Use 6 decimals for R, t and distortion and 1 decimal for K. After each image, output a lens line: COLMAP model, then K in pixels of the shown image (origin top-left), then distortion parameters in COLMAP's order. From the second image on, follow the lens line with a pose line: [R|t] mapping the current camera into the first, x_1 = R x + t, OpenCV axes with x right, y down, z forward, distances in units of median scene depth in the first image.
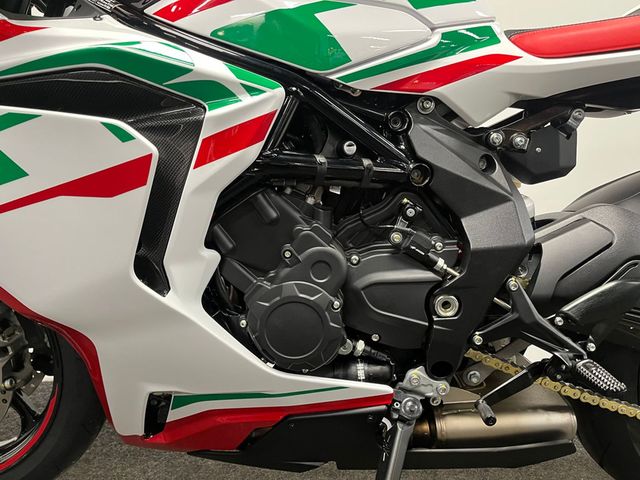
lens RADIAL K [[483.5, 0, 320.0], [0, 483.5, 240.0], [0, 0, 1]] dist [0.058248, -0.096845]
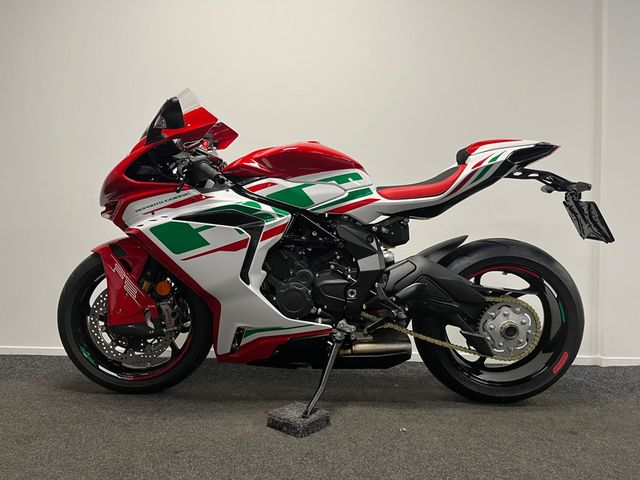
lens RADIAL K [[483.5, 0, 320.0], [0, 483.5, 240.0], [0, 0, 1]] dist [0.058248, -0.096845]
pose [[0.999800, 0.004824, -0.019391, 0.138879], [-0.006963, 0.993705, -0.111810, 0.143839], [0.018730, 0.111923, 0.993540, -1.636805]]
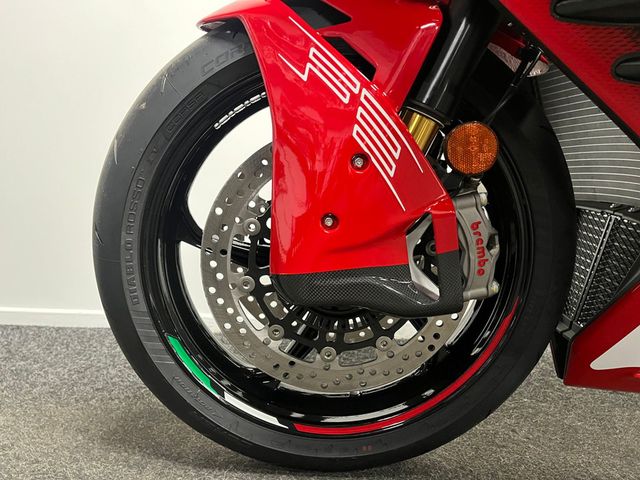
lens RADIAL K [[483.5, 0, 320.0], [0, 483.5, 240.0], [0, 0, 1]] dist [0.058248, -0.096845]
pose [[0.999649, 0.026046, -0.004921, -1.020420], [-0.026086, 0.999627, -0.008127, 0.271986], [0.004707, 0.008253, 0.999955, 0.311606]]
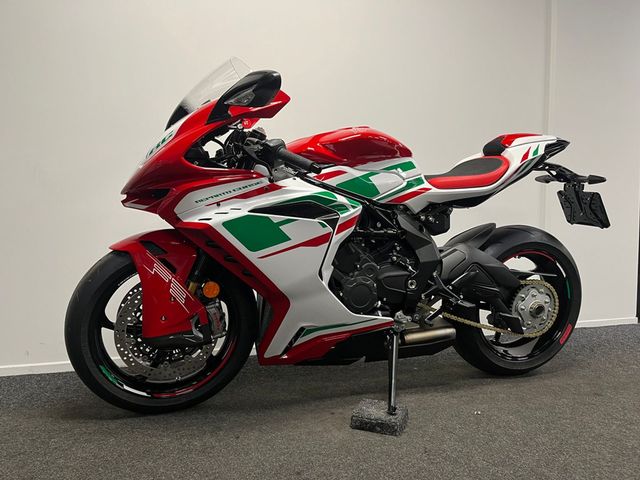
lens RADIAL K [[483.5, 0, 320.0], [0, 483.5, 240.0], [0, 0, 1]] dist [0.058248, -0.096845]
pose [[0.953513, -0.020287, 0.300668, -0.989249], [0.038546, 0.997747, -0.054919, 0.023424], [-0.298876, 0.063956, 0.952146, -1.341216]]
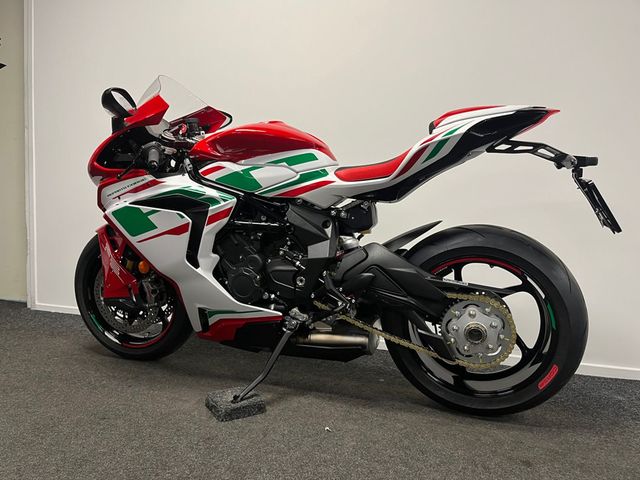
lens RADIAL K [[483.5, 0, 320.0], [0, 483.5, 240.0], [0, 0, 1]] dist [0.058248, -0.096845]
pose [[0.937958, 0.030668, -0.345389, 1.217473], [-0.050470, 0.997548, -0.048484, 0.041303], [0.343056, 0.062908, 0.937206, -1.319450]]
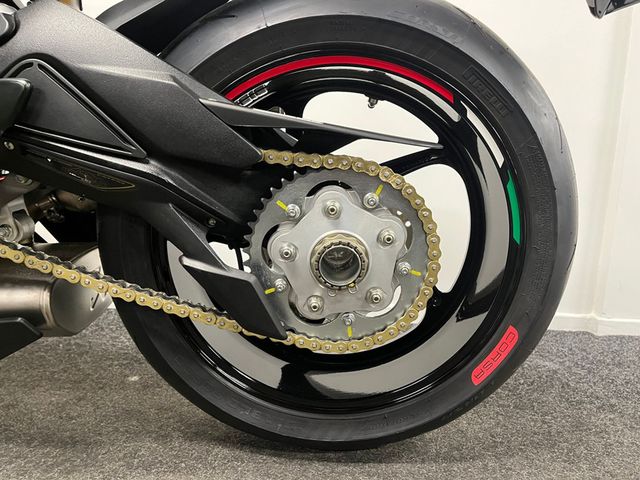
lens RADIAL K [[483.5, 0, 320.0], [0, 483.5, 240.0], [0, 0, 1]] dist [0.058248, -0.096845]
pose [[0.999166, 0.040826, -0.000326, 1.091652], [-0.040797, 0.998713, 0.030117, 0.270349], [0.001555, -0.030079, 0.999546, 0.258194]]
